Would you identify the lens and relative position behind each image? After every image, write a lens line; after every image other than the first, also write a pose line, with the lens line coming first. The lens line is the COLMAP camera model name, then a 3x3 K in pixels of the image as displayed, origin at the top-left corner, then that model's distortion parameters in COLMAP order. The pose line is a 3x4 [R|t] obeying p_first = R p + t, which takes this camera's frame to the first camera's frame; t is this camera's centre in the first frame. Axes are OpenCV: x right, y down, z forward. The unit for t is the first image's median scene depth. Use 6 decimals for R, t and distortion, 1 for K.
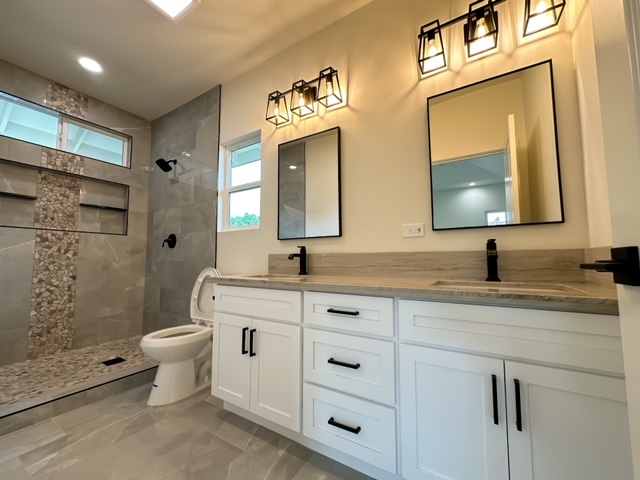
lens RADIAL K [[263.7, 0, 320.0], [0, 263.7, 242.7], [0, 0, 1]] dist [-0.001955, 0.000341]
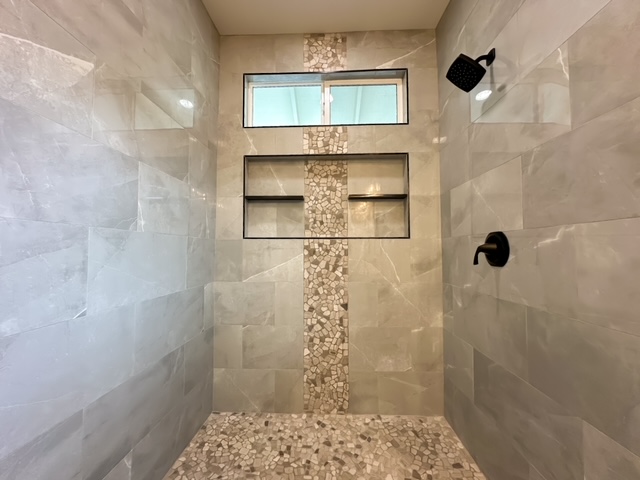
lens RADIAL K [[263.7, 0, 319.0], [0, 263.7, 240.3], [0, 0, 1]] dist [-0.001955, 0.000341]
pose [[0.509557, -0.033114, -0.859800, -0.378319], [0.061220, 0.998122, -0.002159, -0.039511], [0.858256, -0.051537, 0.510627, 0.600825]]
